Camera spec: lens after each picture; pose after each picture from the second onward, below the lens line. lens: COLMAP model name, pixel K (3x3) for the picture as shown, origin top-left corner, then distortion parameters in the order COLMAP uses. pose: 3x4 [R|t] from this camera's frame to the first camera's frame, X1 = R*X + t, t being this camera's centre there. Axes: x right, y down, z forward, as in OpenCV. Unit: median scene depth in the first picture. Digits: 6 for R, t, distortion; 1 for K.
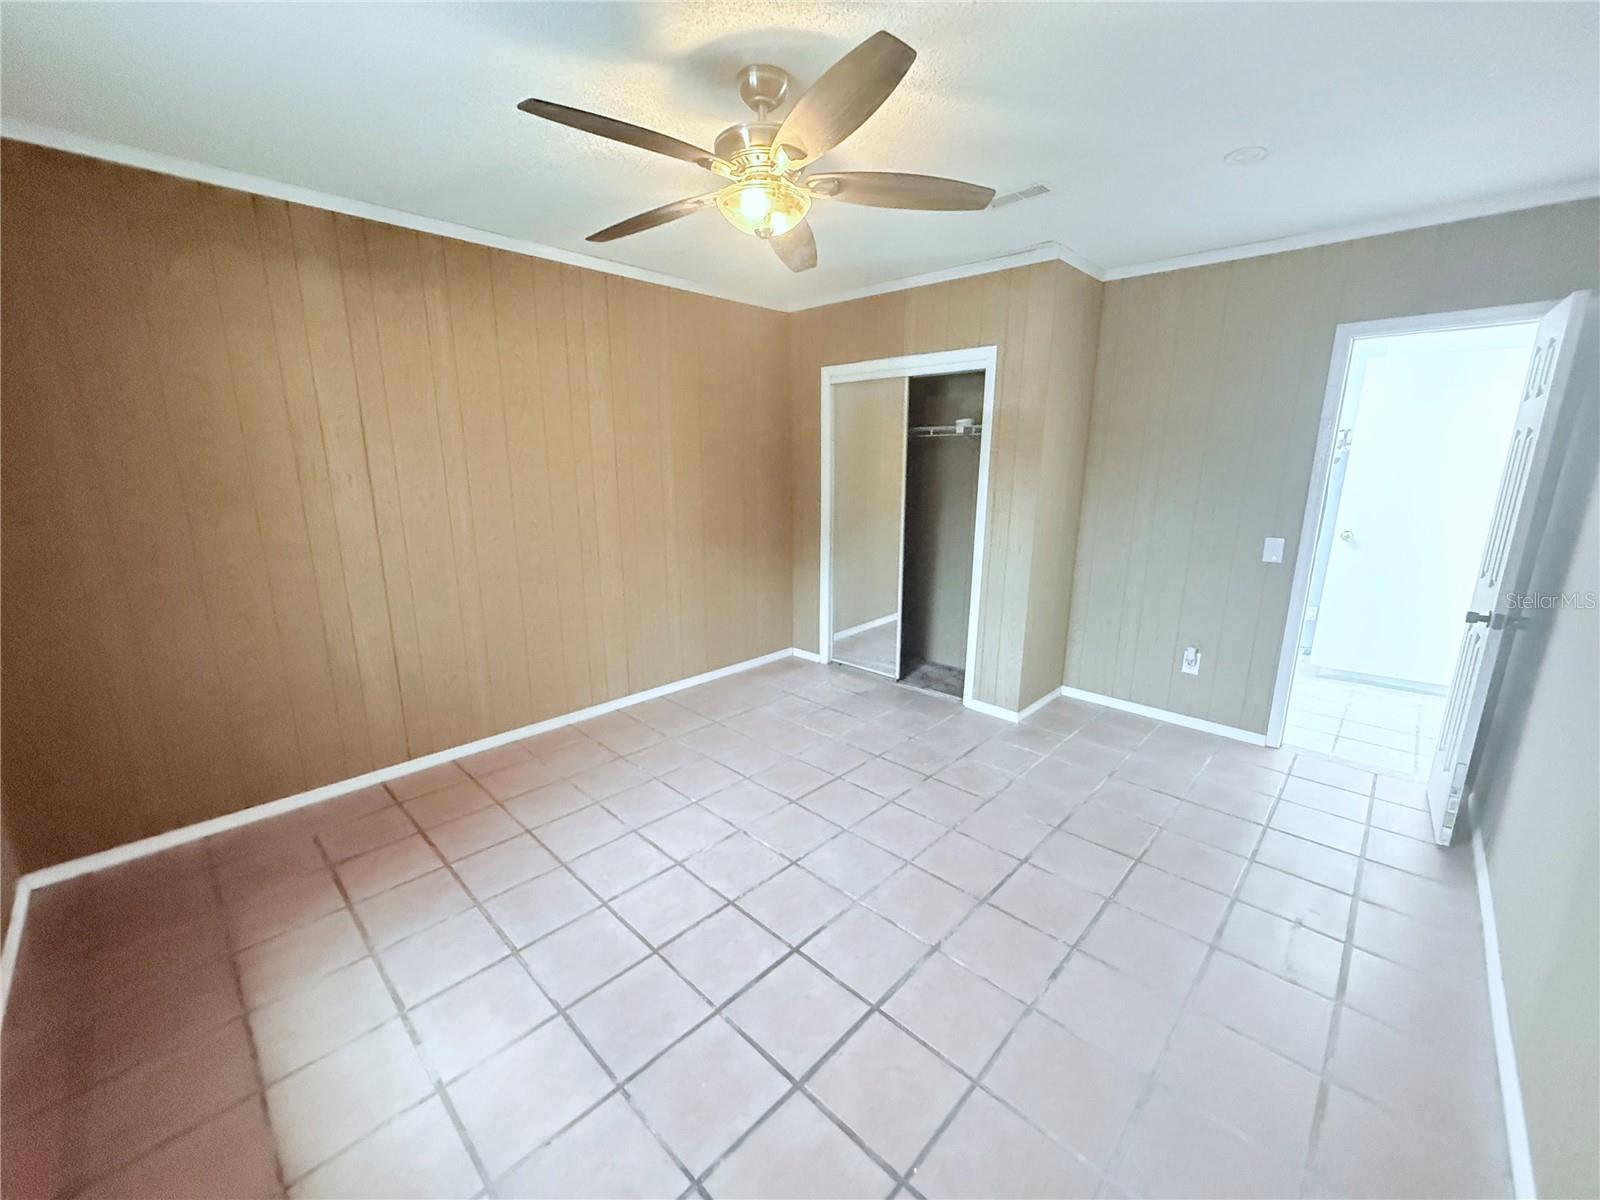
lens RADIAL K [[639.1, 0, 797.0], [0, 639.1, 604.5], [0, 0, 1]] dist [0.002216, -0.000222]
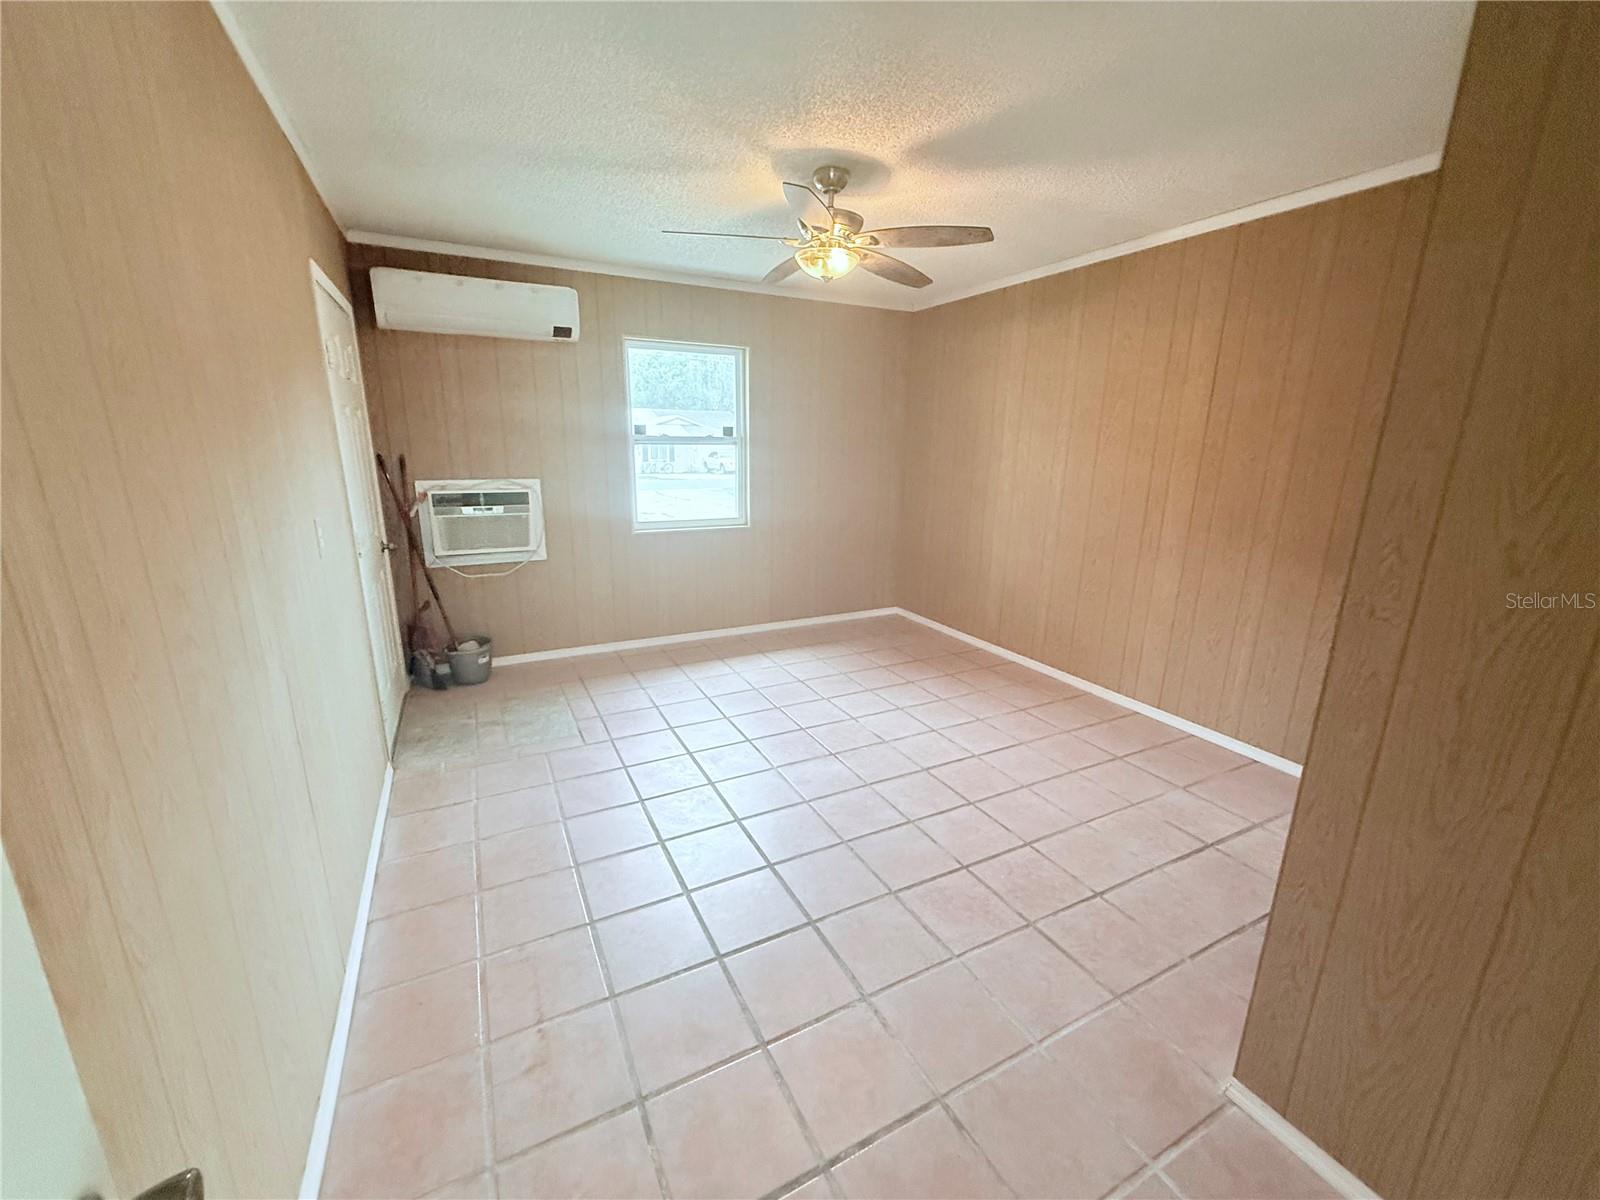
lens RADIAL K [[639.1, 0, 794.2], [0, 639.1, 597.0], [0, 0, 1]] dist [0.002216, -0.000222]
pose [[-0.315525, 0.227050, -0.921354, 0.876539], [-0.227856, 0.924417, 0.305836, -0.203360], [0.921155, 0.306434, -0.239942, 0.890122]]
